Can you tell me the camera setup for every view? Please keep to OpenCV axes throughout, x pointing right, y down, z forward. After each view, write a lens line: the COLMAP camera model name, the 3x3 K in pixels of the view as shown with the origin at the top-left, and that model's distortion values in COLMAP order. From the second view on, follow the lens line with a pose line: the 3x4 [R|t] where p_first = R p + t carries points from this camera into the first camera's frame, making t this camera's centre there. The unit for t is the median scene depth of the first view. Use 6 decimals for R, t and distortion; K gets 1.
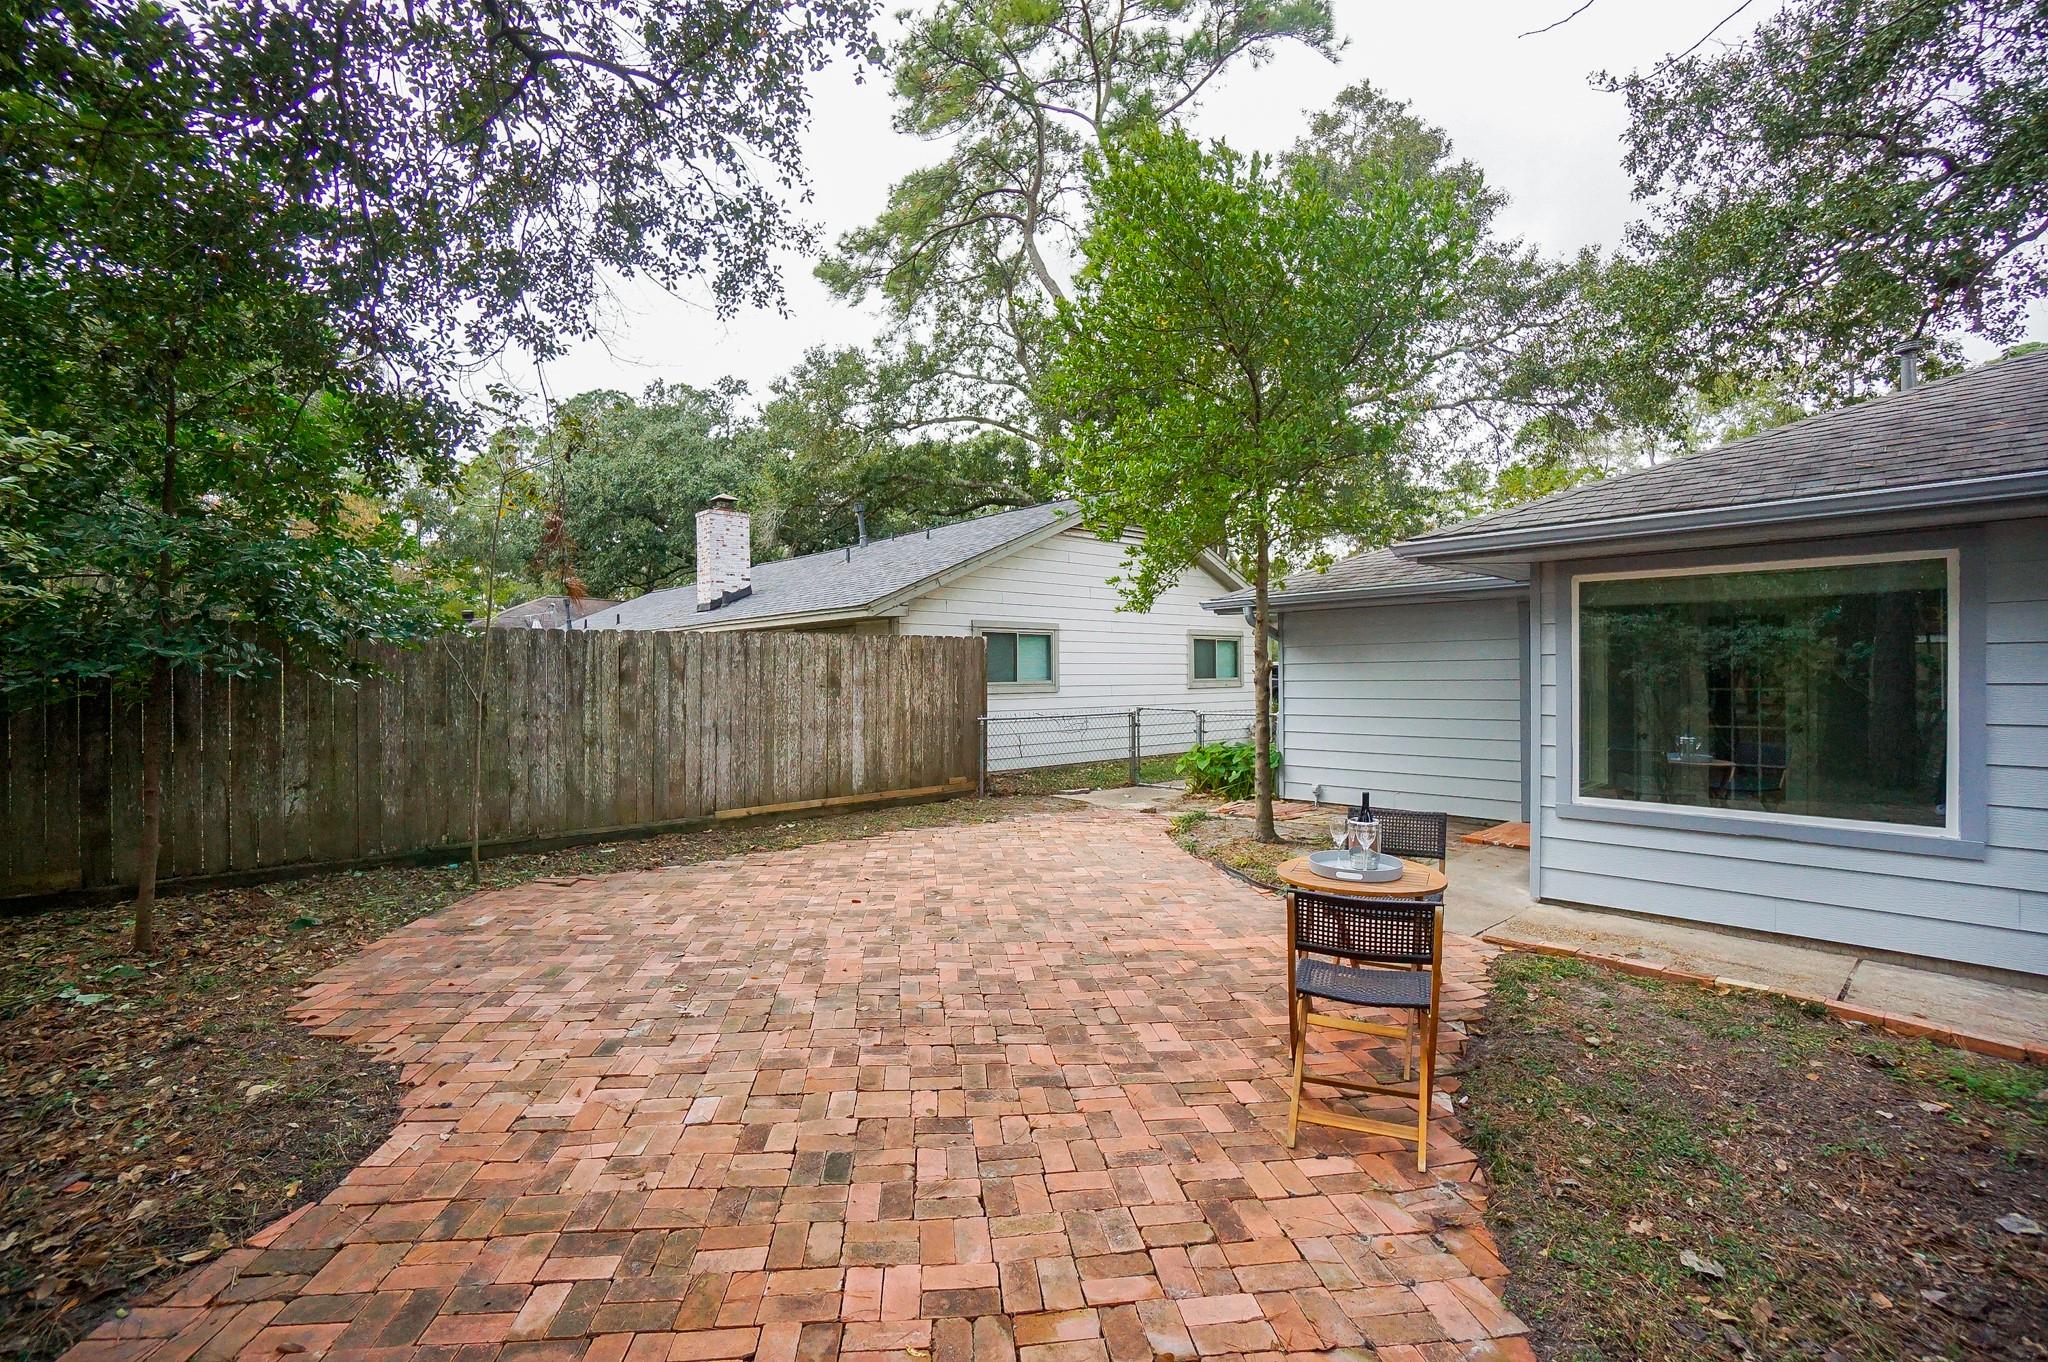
lens RADIAL K [[941.8, 0, 1004.0], [0, 941.8, 678.7], [0, 0, 1]] dist [-0.065814, 0.025854]
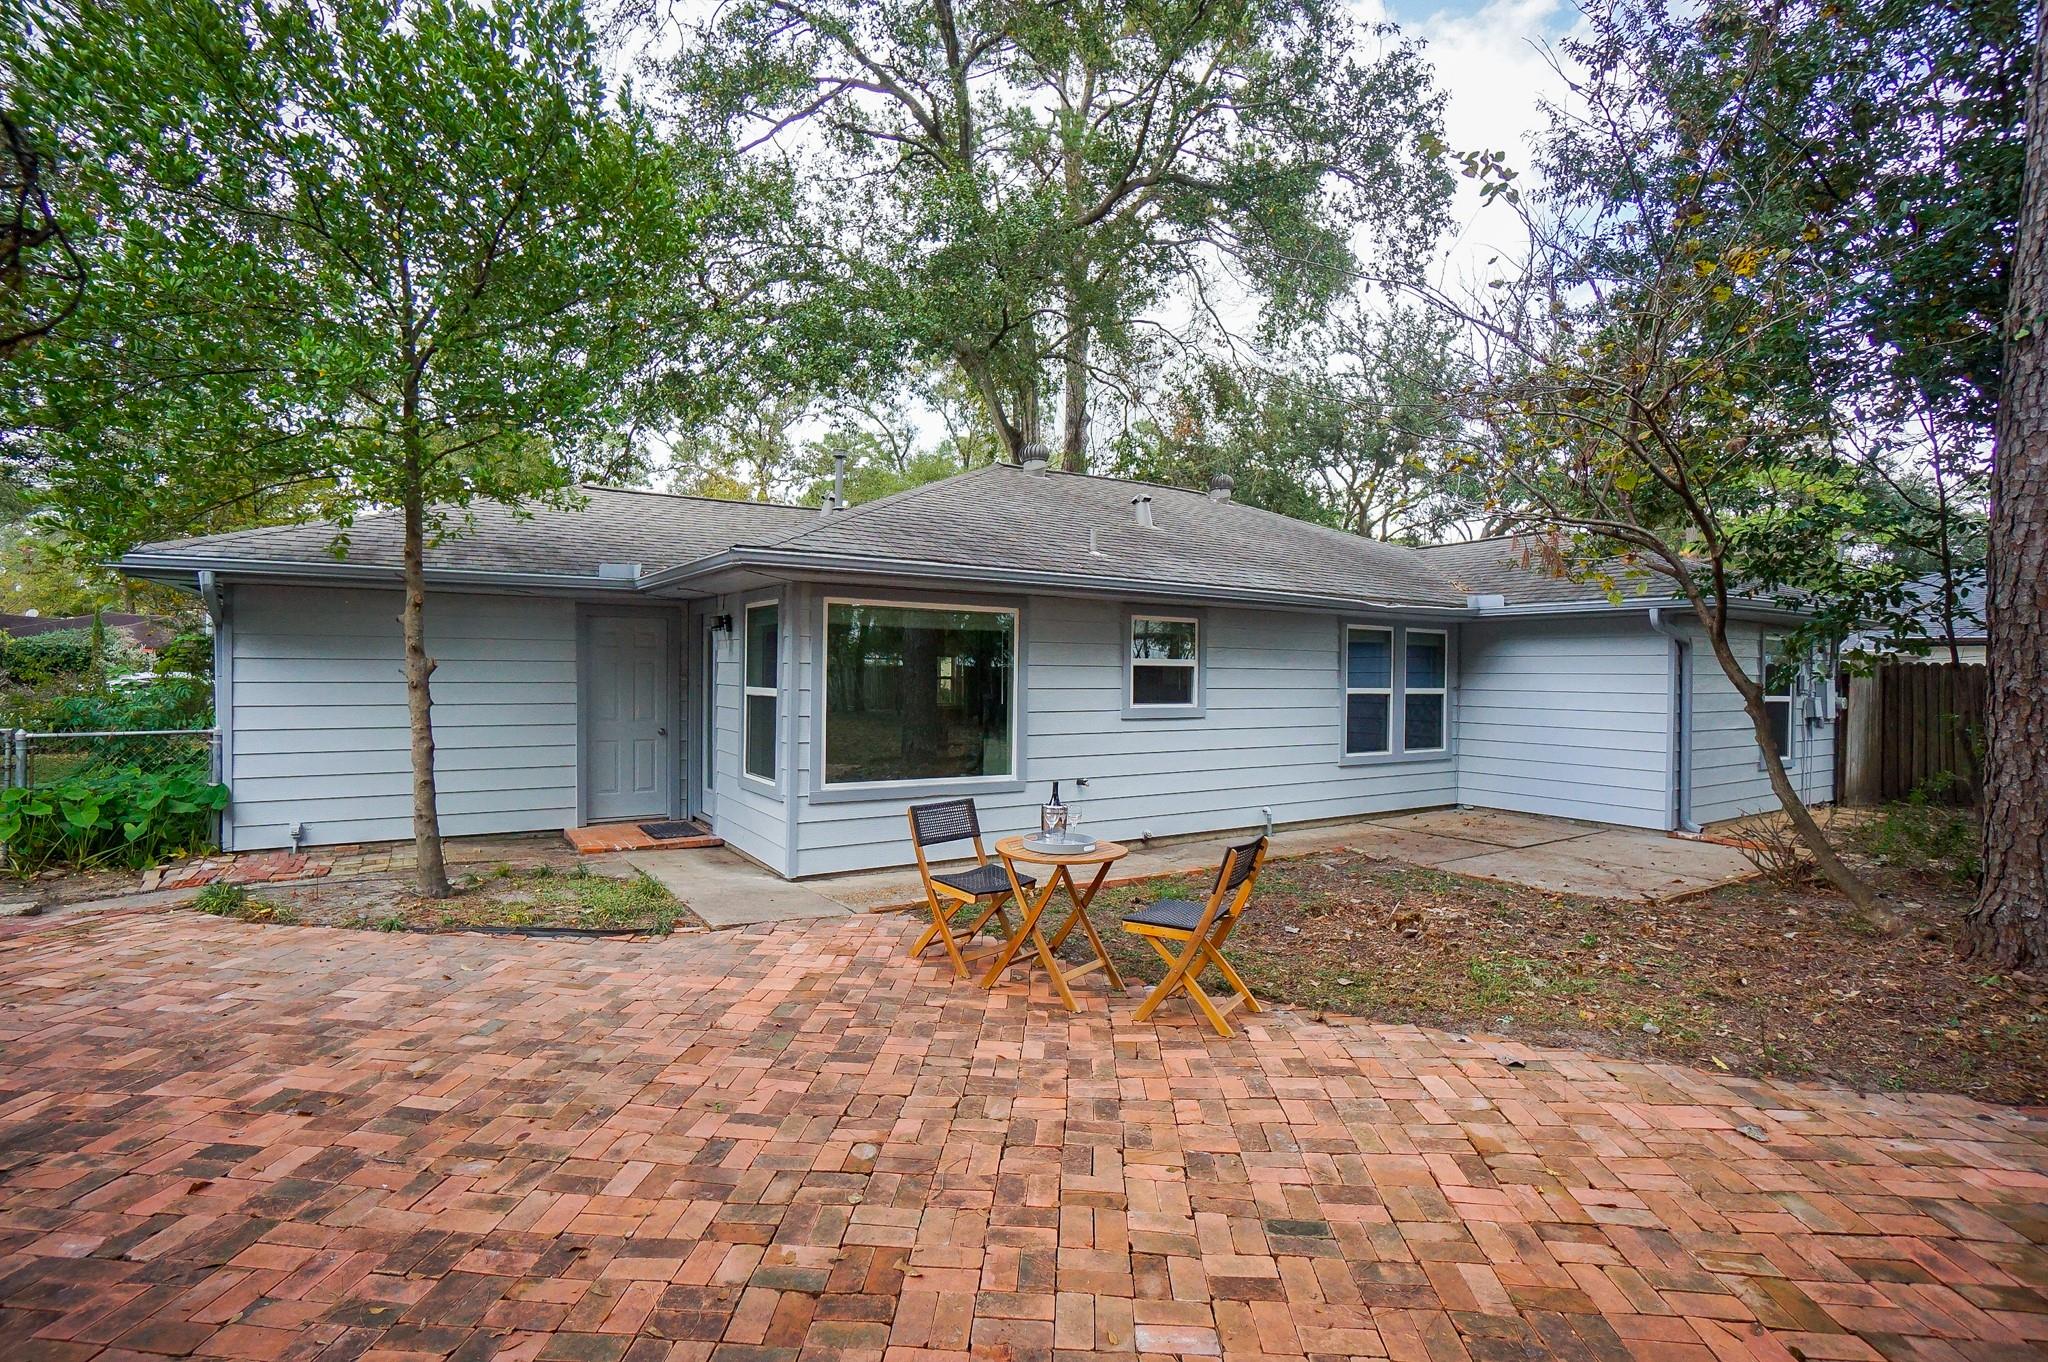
lens RADIAL K [[995.5, 0, 1014.6], [0, 995.5, 675.8], [0, 0, 1]] dist [-0.059338, 0.027608]
pose [[0.104372, 0.009178, 0.994496, -0.887722], [-0.013572, 0.999877, -0.007803, -0.006110], [-0.994446, -0.012683, 0.104484, 0.893342]]
